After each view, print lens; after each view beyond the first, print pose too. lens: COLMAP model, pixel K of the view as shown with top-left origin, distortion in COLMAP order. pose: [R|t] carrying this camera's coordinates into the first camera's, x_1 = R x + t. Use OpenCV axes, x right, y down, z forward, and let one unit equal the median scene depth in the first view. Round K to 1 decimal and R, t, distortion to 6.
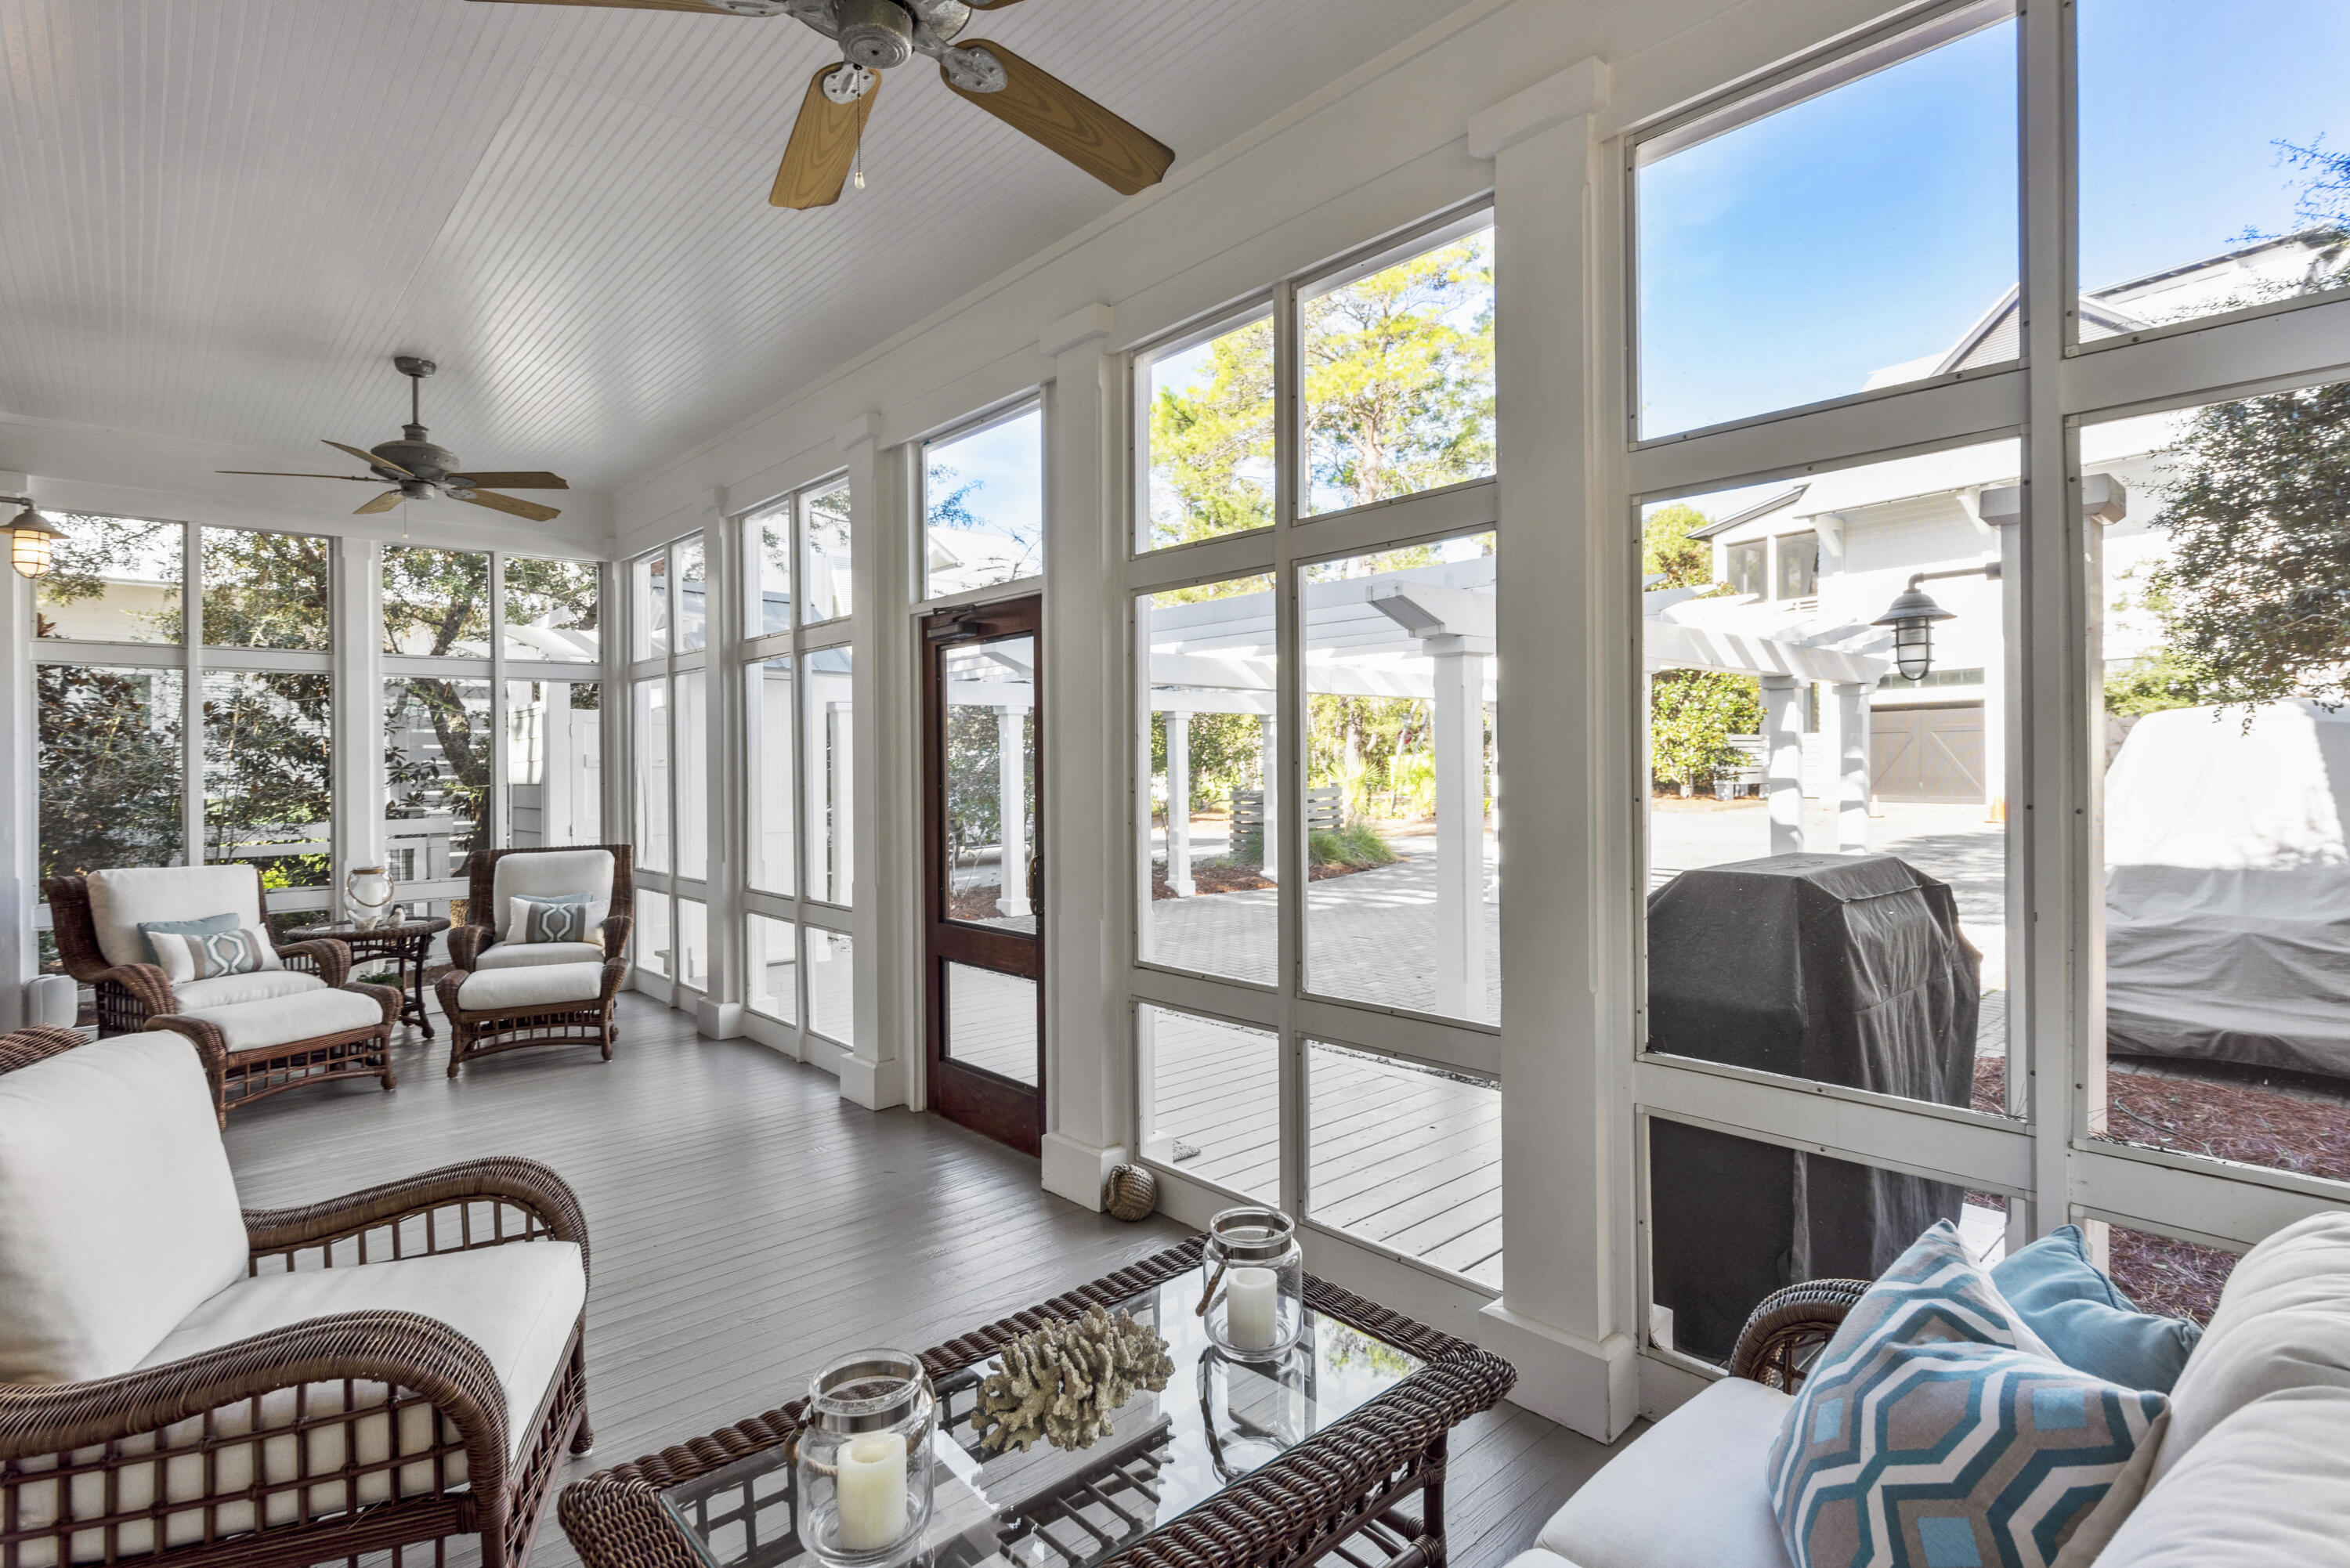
lens RADIAL K [[1163.3, 0, 1193.7], [0, 1163.3, 780.8], [0, 0, 1]] dist [-0.003607, -0.000530]
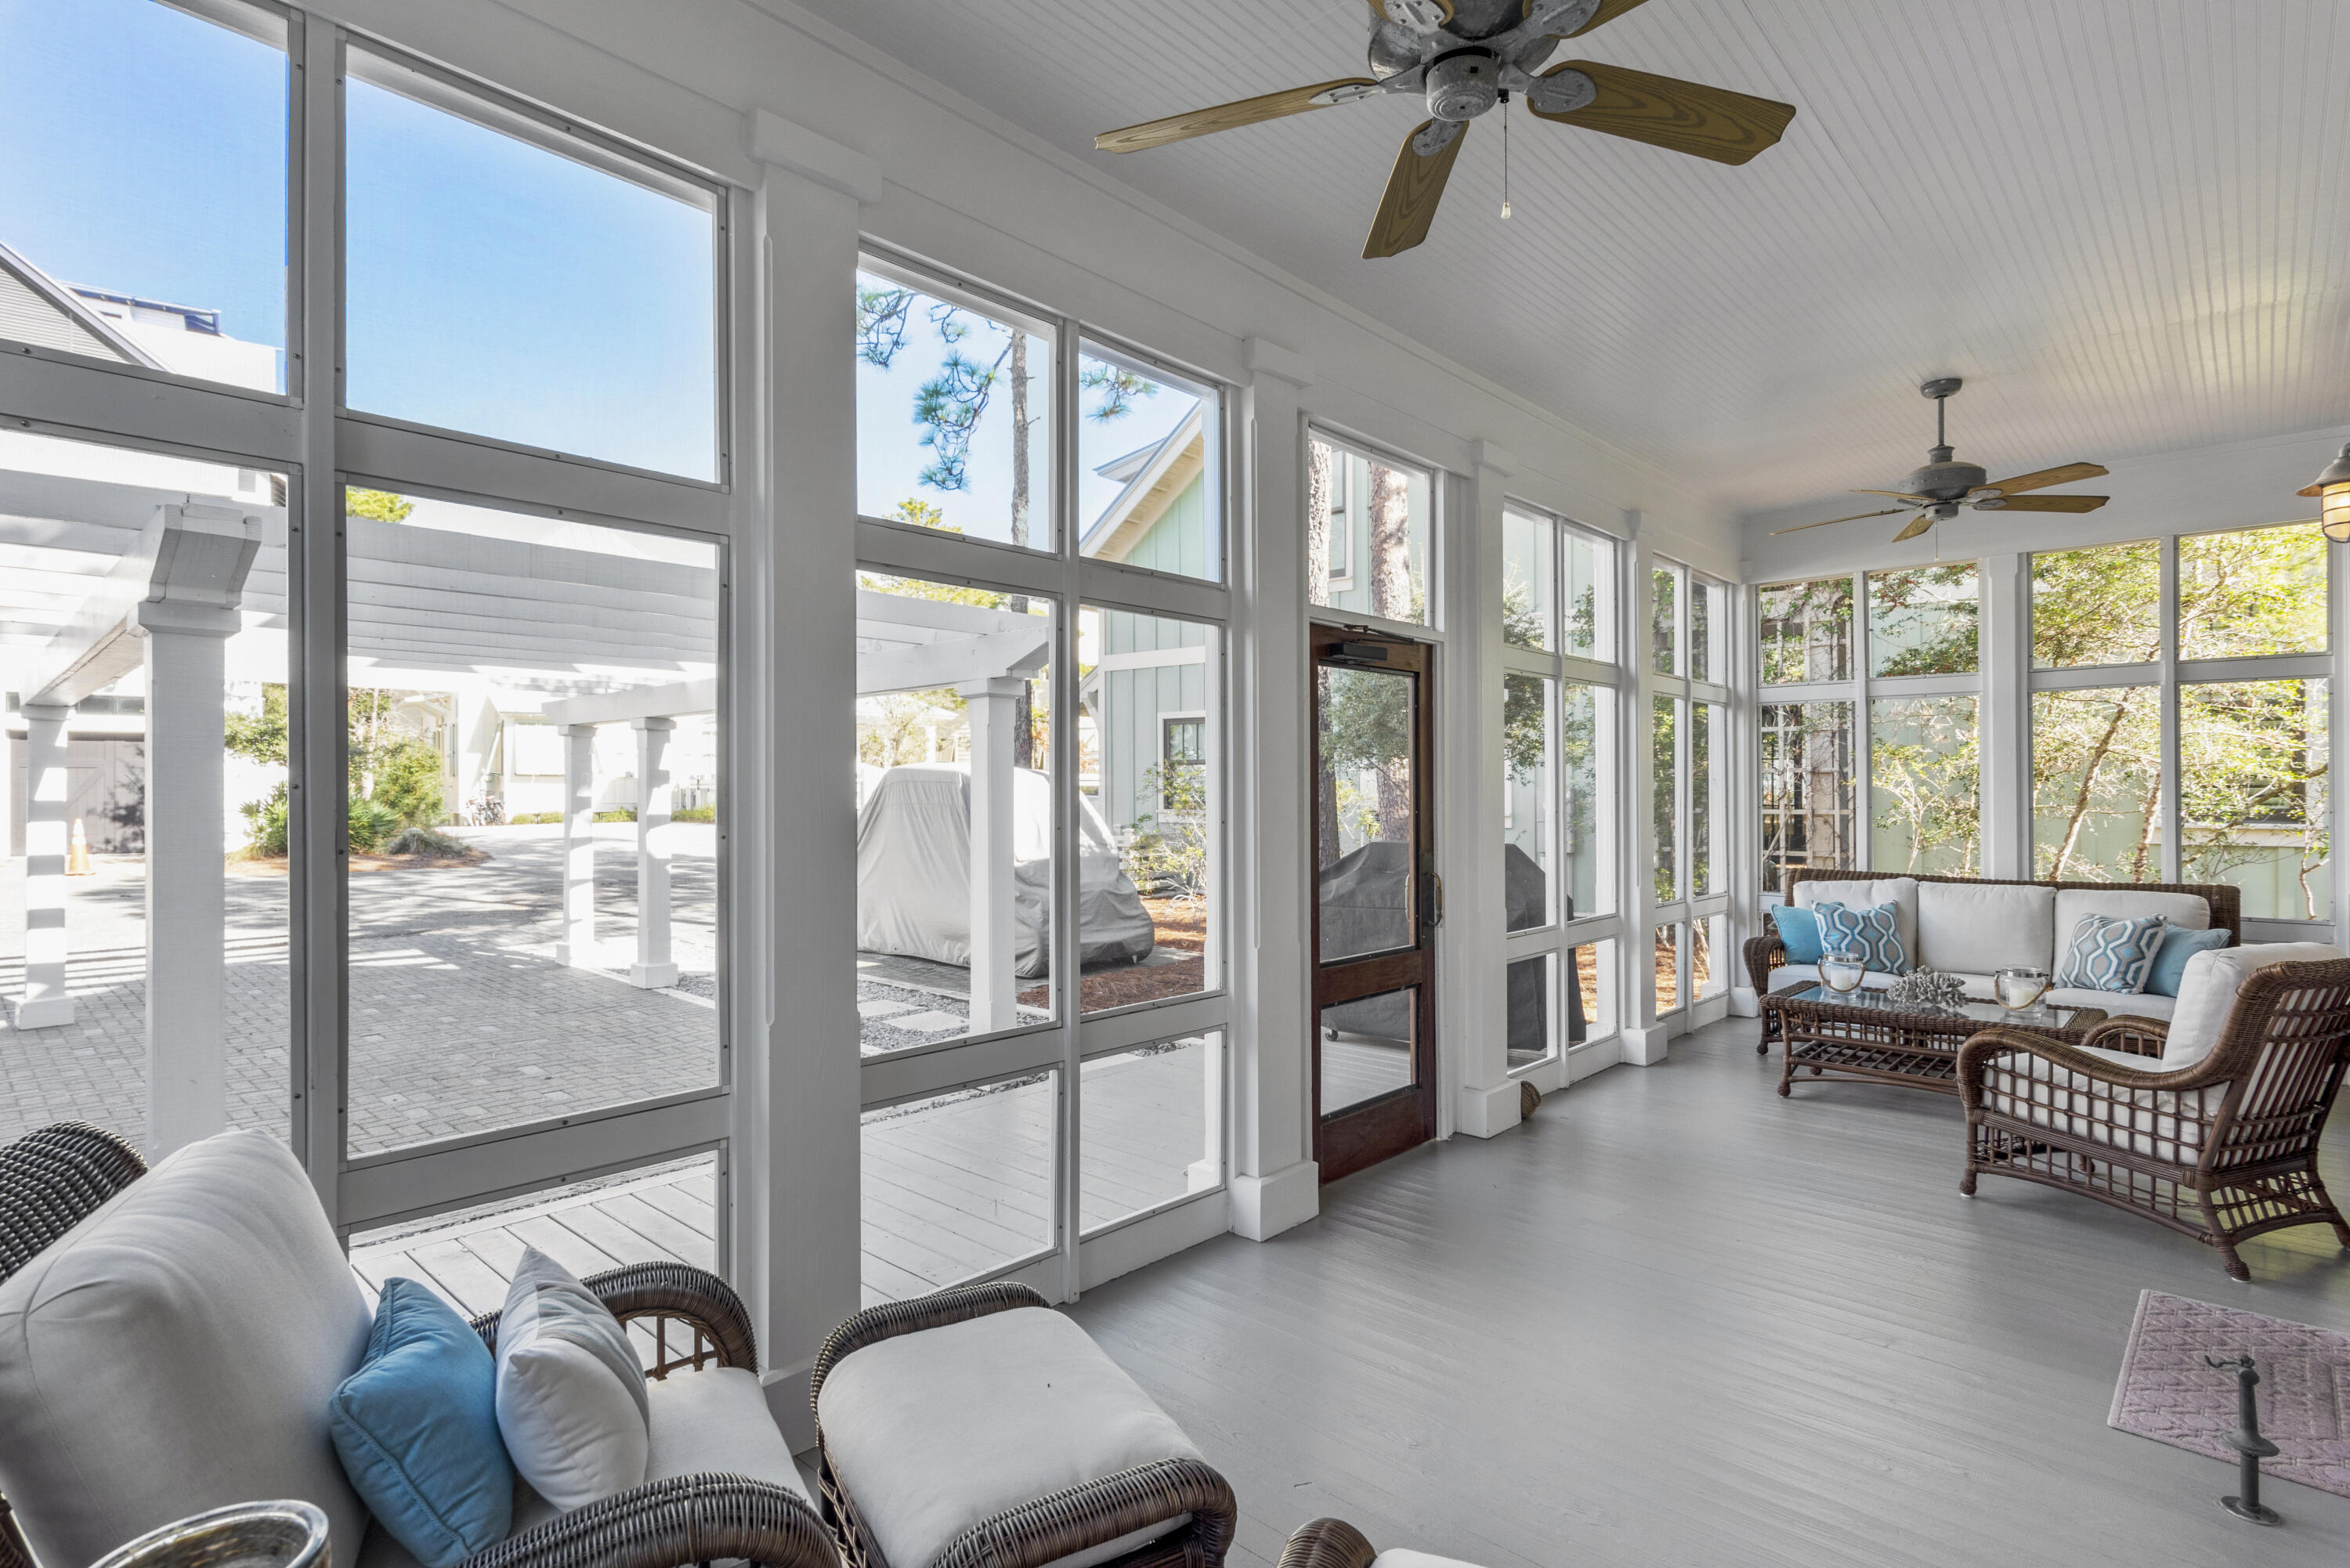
lens RADIAL K [[1163.3, 0, 1193.7], [0, 1163.3, 780.8], [0, 0, 1]] dist [-0.003607, -0.000530]
pose [[-0.081931, 0.015590, 0.996516, -0.609855], [0.020845, 0.999686, -0.013926, -0.008442], [-0.996420, 0.019631, -0.082231, 0.639665]]
